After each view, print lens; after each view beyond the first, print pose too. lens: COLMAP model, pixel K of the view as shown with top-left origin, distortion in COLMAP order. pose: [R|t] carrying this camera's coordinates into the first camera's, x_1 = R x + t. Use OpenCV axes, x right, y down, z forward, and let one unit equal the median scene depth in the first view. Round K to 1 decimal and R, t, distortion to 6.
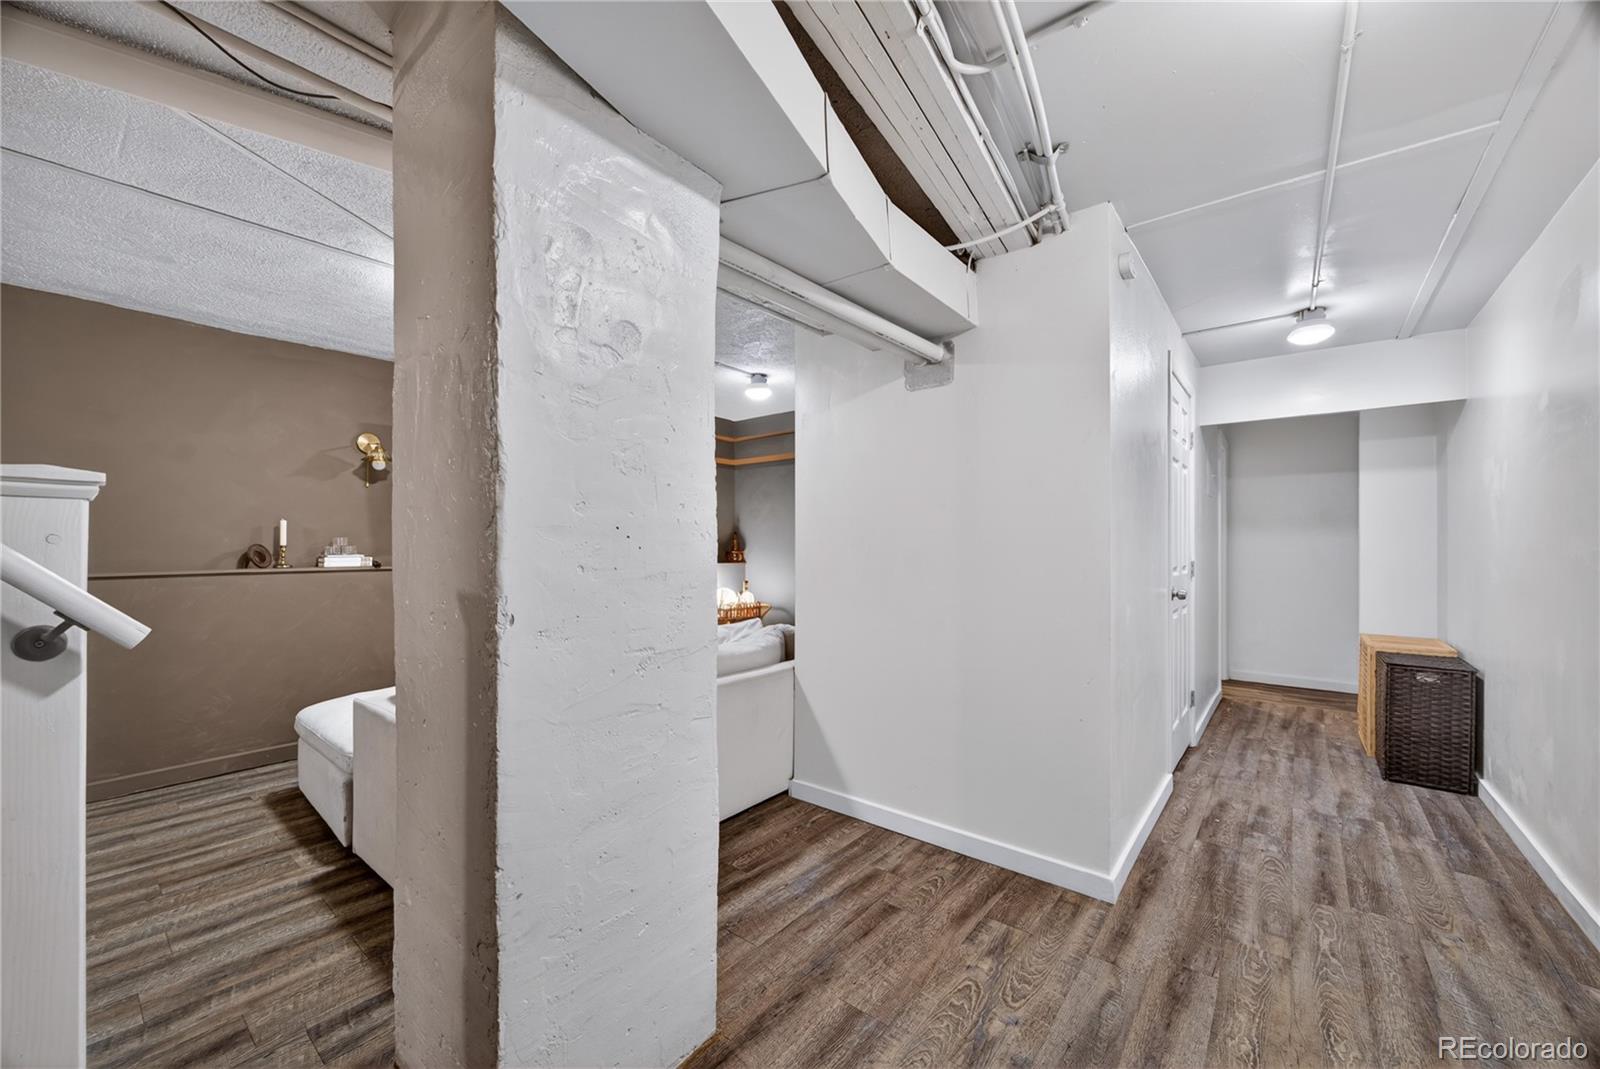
lens RADIAL K [[624.7, 0, 800.6], [0, 624.7, 534.7], [0, 0, 1]] dist [-0.001072, 0.001663]
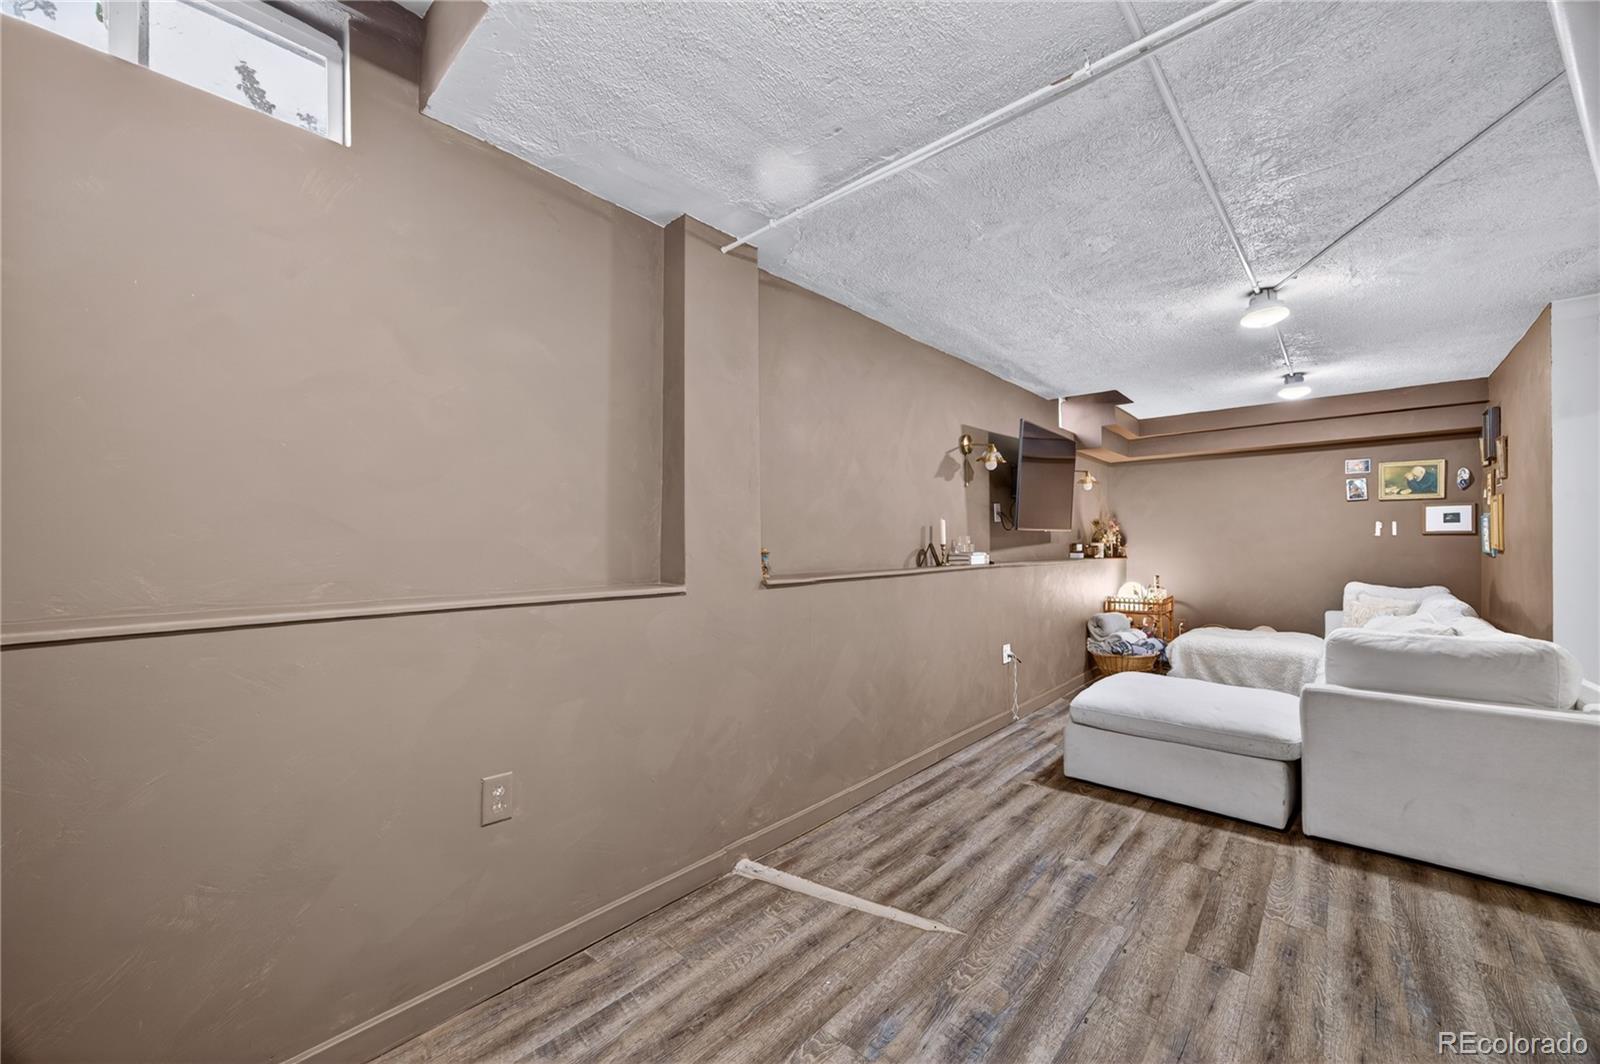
lens RADIAL K [[624.7, 0, 798.8], [0, 624.7, 539.1], [0, 0, 1]] dist [-0.001072, 0.001663]
pose [[0.999779, -0.006237, -0.020086, -1.313558], [0.006544, 0.999863, 0.015230, -0.010785], [0.019989, -0.015358, 0.999682, -0.055925]]
